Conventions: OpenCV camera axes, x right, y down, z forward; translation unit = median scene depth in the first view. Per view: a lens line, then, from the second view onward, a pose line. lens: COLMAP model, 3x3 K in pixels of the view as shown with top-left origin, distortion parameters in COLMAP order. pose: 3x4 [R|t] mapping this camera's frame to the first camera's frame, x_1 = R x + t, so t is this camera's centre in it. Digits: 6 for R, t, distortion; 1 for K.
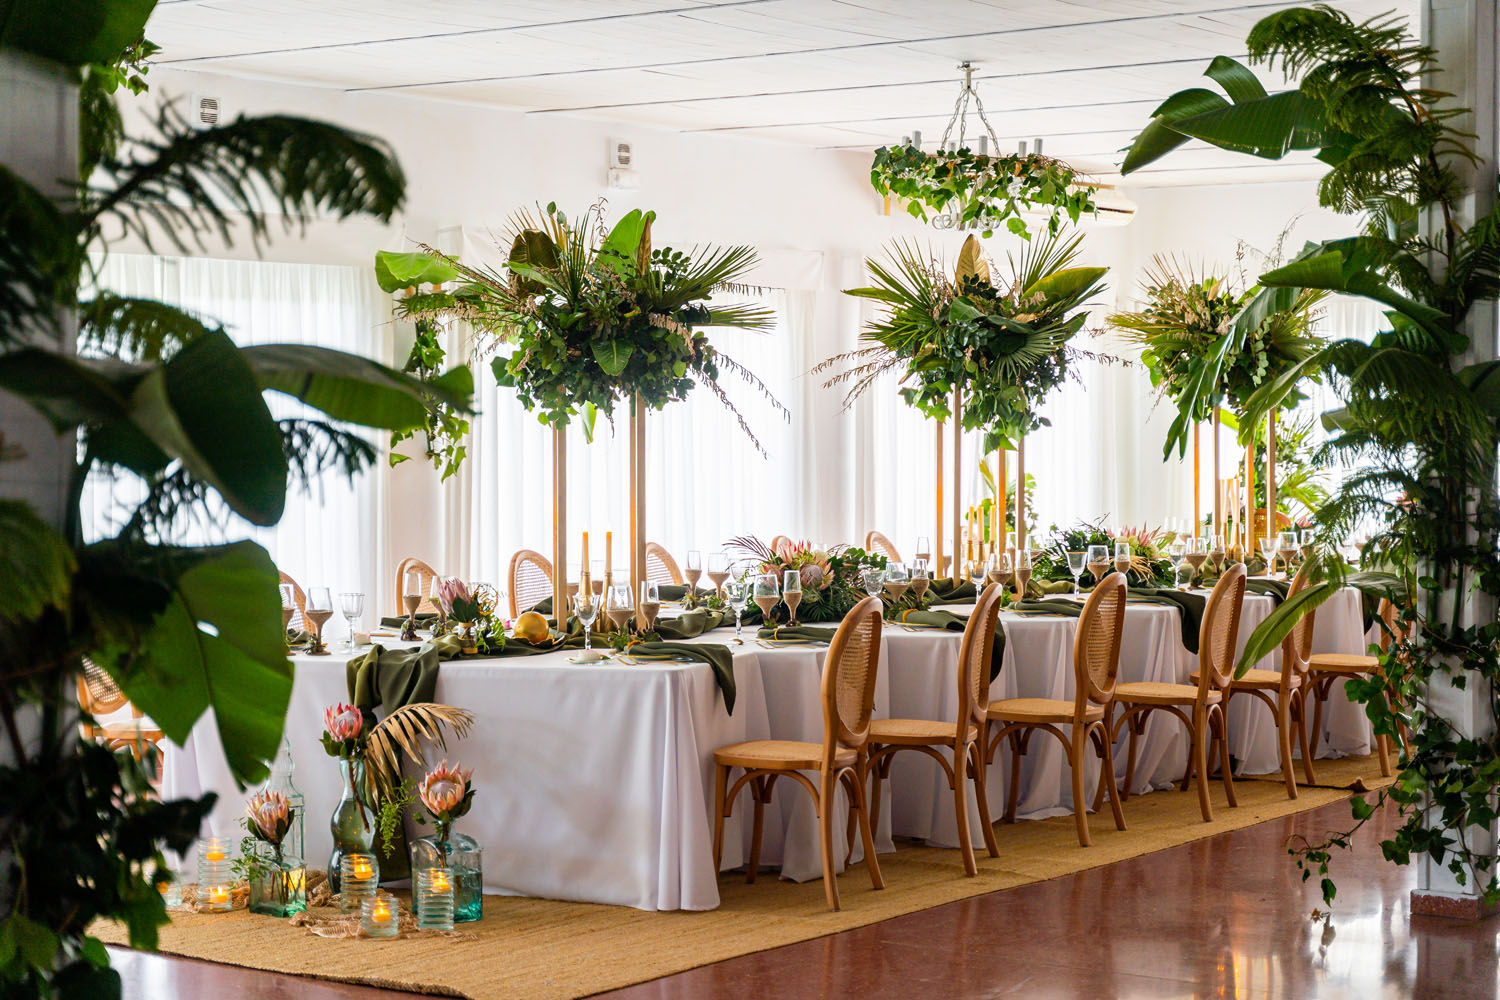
lens RADIAL K [[2537.8, 0, 587.3], [0, 2537.8, 491.4], [0, 0, 1]] dist [0.009102, -0.000041]
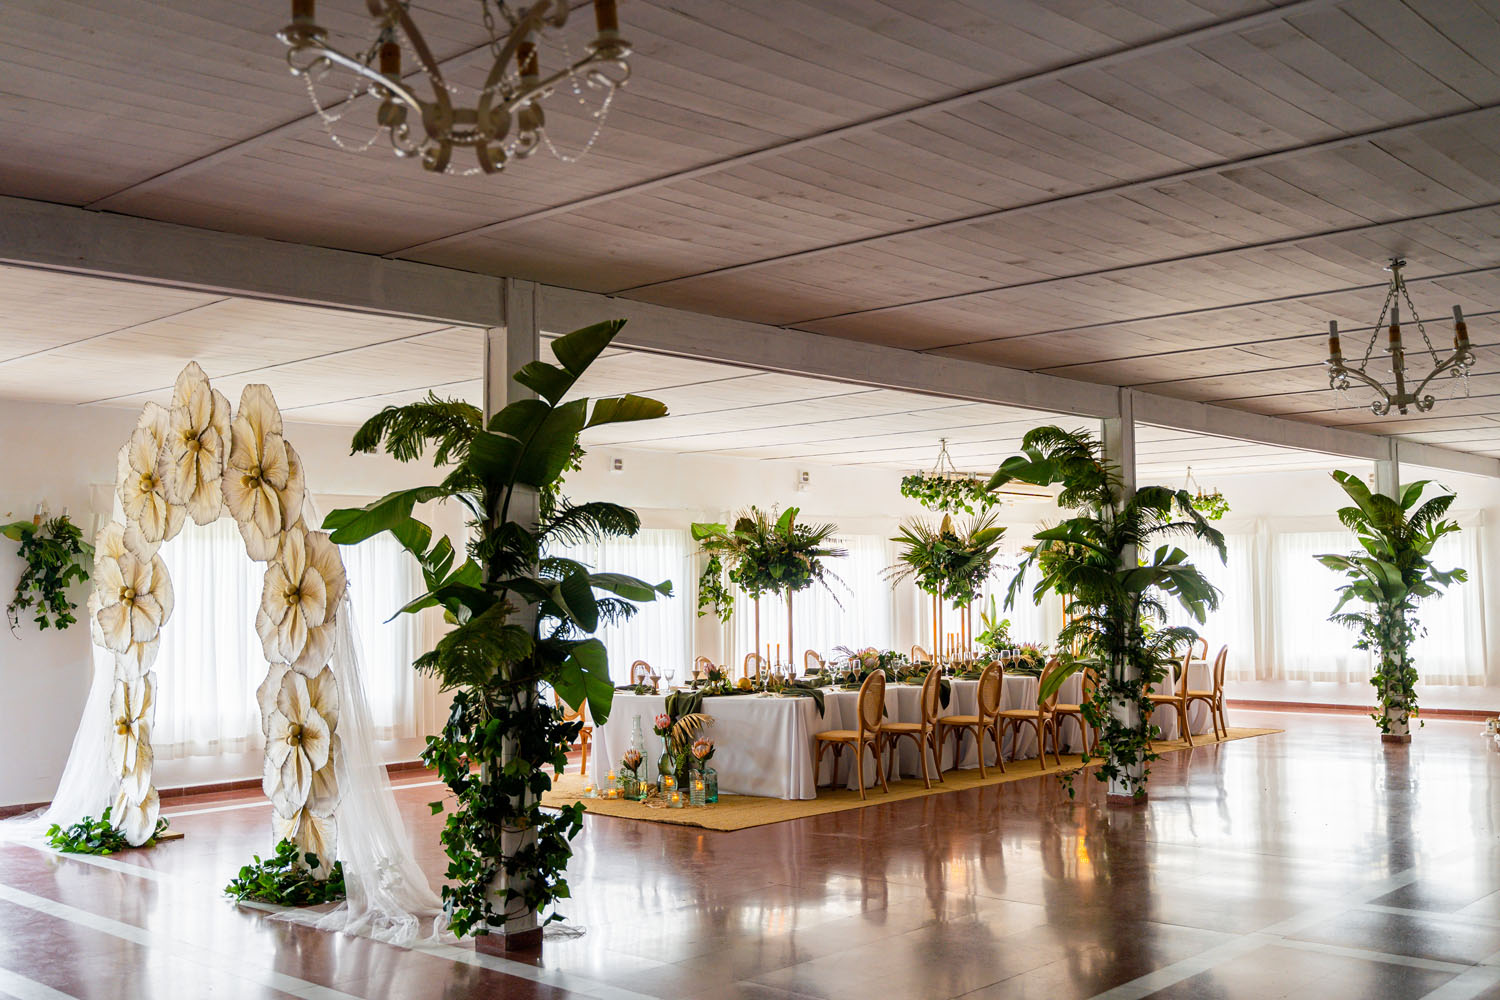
lens RADIAL K [[1557.4, 0, 750.0], [0, 1557.4, 500.0], [0, 0, 1]] dist [0.000571, 0.003013]
pose [[0.994680, -0.013491, -0.102129, 0.142019], [0.004488, 0.996121, -0.087877, 0.010794], [0.102919, 0.086951, 0.990882, -0.489346]]
